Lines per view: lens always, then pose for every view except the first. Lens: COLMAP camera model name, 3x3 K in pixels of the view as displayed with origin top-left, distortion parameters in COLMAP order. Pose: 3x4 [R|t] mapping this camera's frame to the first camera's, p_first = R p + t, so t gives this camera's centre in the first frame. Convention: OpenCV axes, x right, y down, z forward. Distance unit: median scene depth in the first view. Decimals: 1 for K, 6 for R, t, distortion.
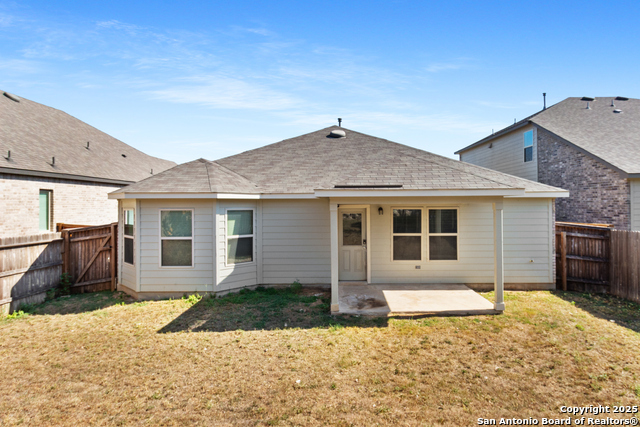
lens RADIAL K [[385.8, 0, 320.3], [0, 385.8, 209.6], [0, 0, 1]] dist [0.014679, -0.000977]
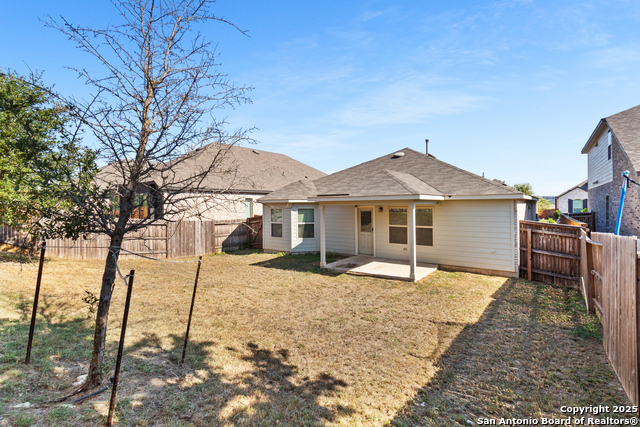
lens RADIAL K [[299.9, 0, 320.2], [0, 299.9, 213.9], [0, 0, 1]] dist [0.001447, 0.000996]
pose [[0.799643, 0.013990, -0.600313, 0.667976], [-0.002388, 0.999795, 0.020119, -0.002649], [0.600471, -0.014655, 0.799512, -0.074614]]
